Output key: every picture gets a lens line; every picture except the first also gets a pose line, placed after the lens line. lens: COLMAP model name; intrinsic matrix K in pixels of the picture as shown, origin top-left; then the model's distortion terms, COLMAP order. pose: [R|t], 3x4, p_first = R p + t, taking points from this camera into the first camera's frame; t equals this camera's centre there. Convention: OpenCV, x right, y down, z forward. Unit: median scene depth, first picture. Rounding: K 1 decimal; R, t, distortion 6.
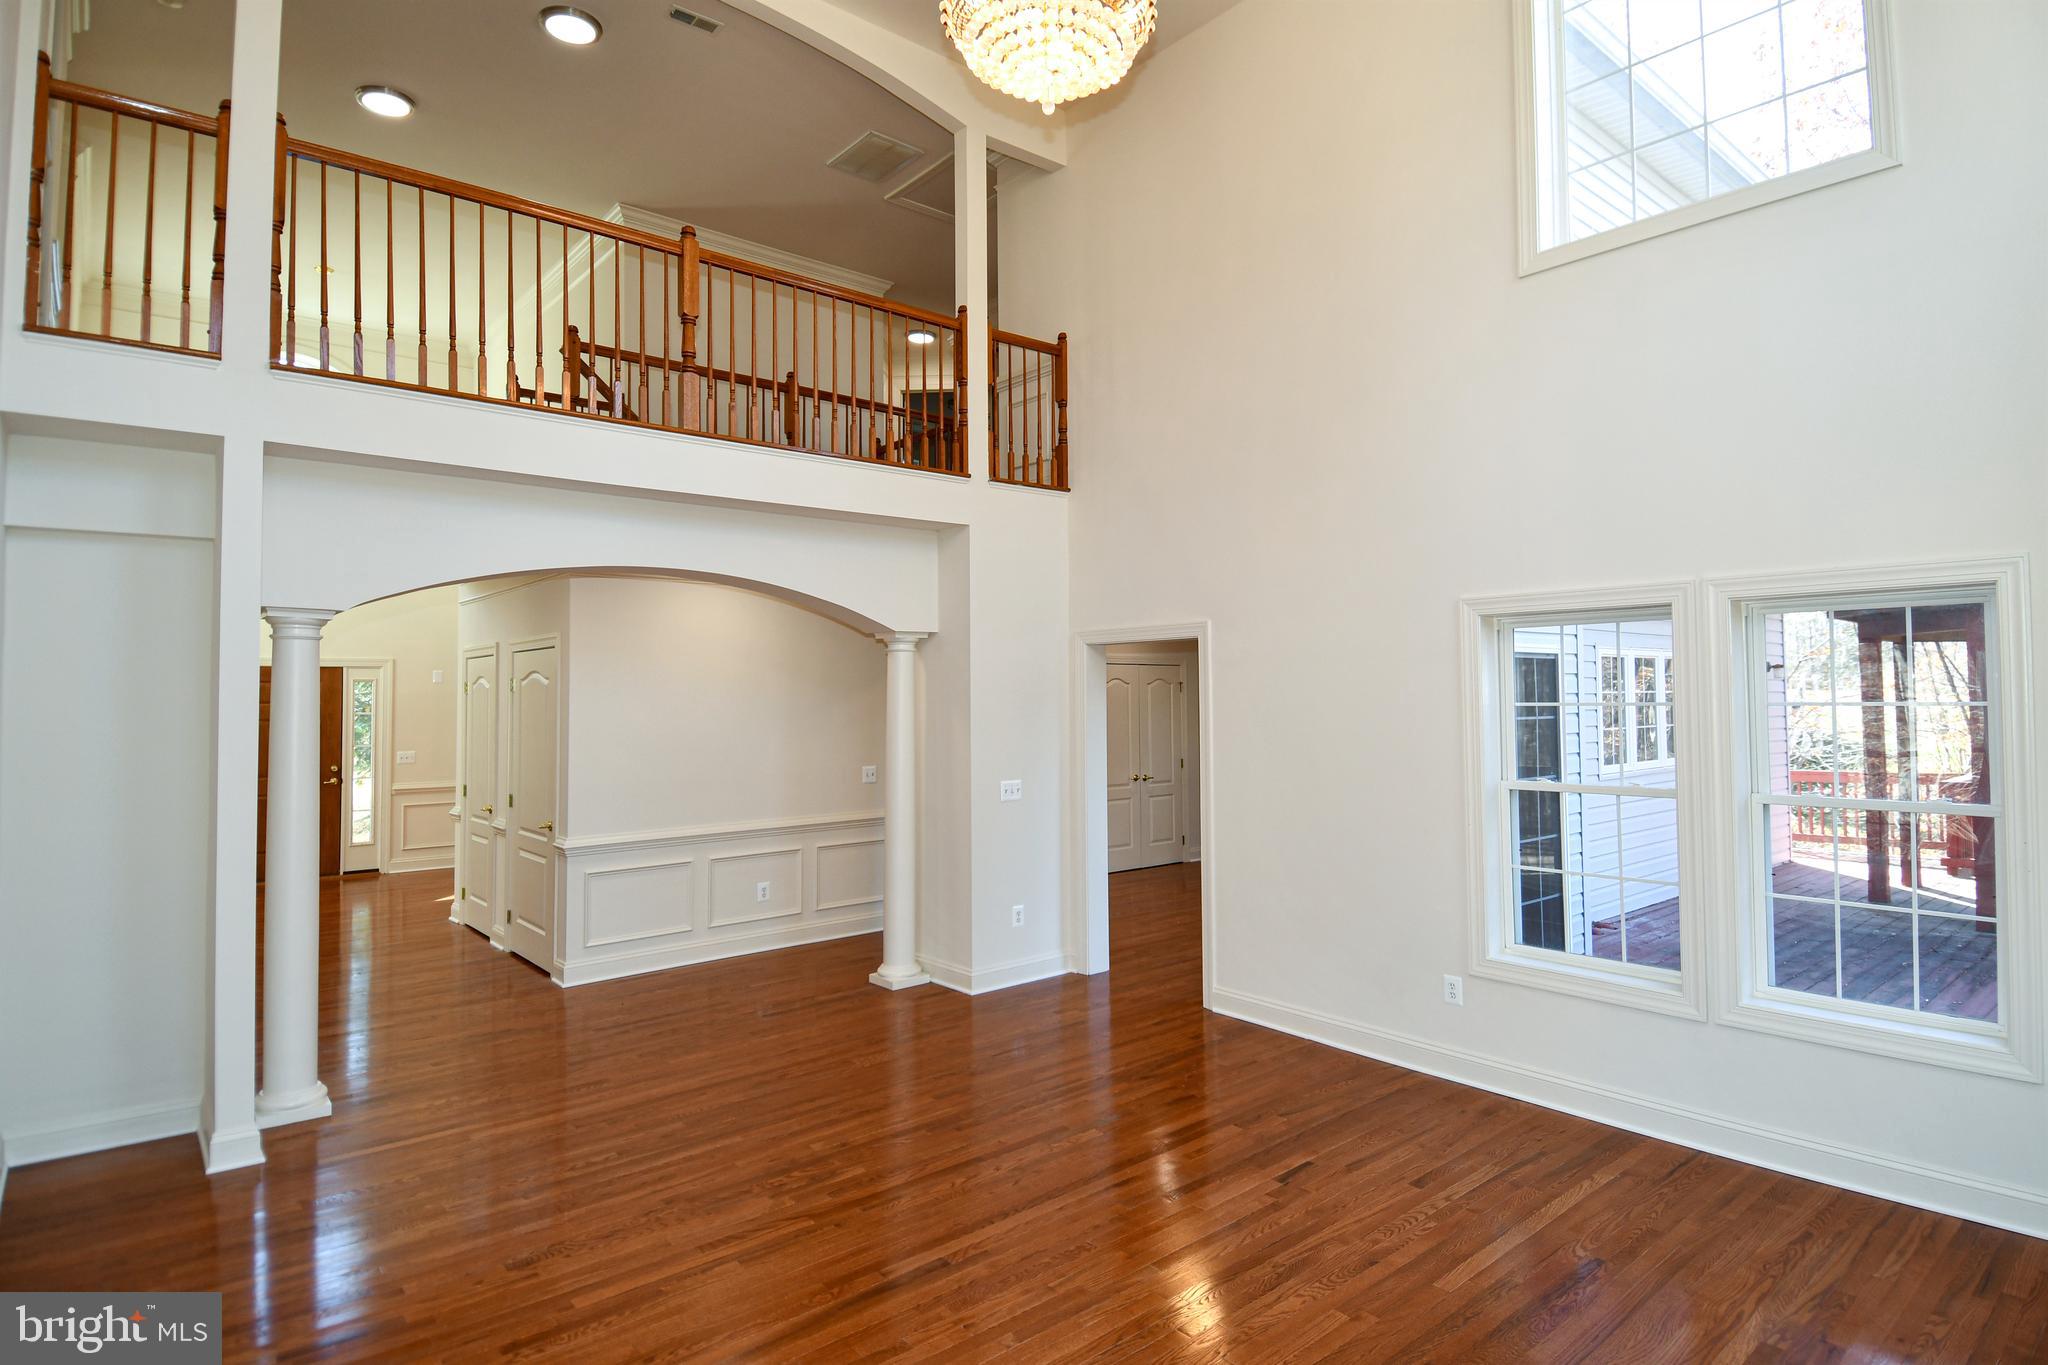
lens RADIAL K [[1127.8, 0, 1018.6], [0, 1127.8, 660.6], [0, 0, 1]] dist [0.055615, -0.000738]
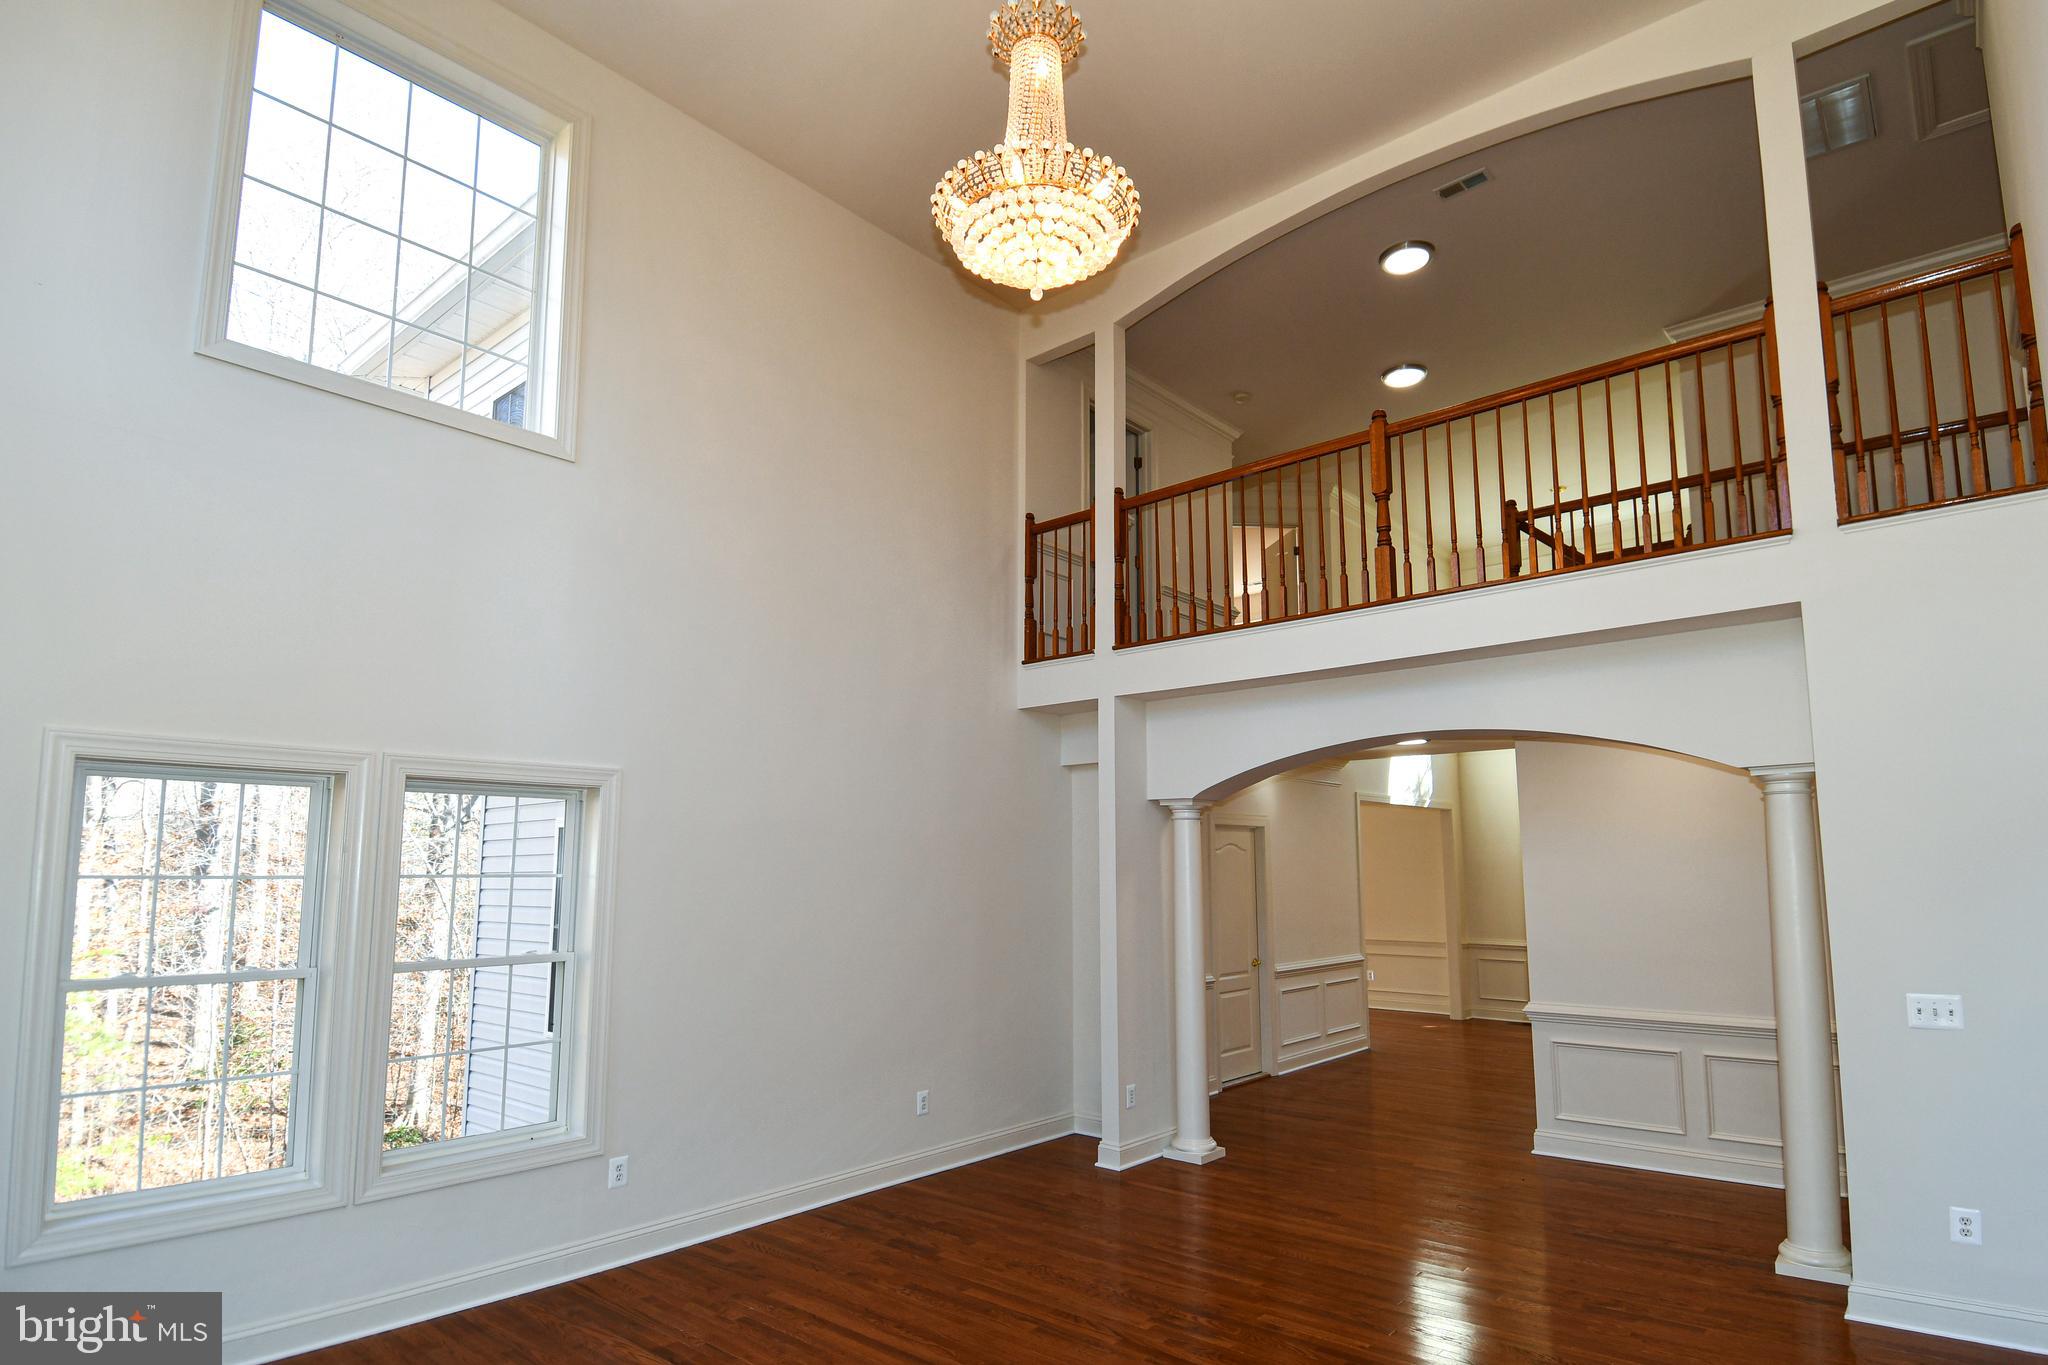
lens RADIAL K [[1066.9, 0, 1015.0], [0, 1066.9, 740.9], [0, 0, 1]] dist [0.053035, -0.000212]
pose [[0.190281, -0.113046, -0.975199, 0.518354], [0.041978, 0.993376, -0.106963, 0.013554], [0.980832, -0.020584, 0.193766, 0.417768]]
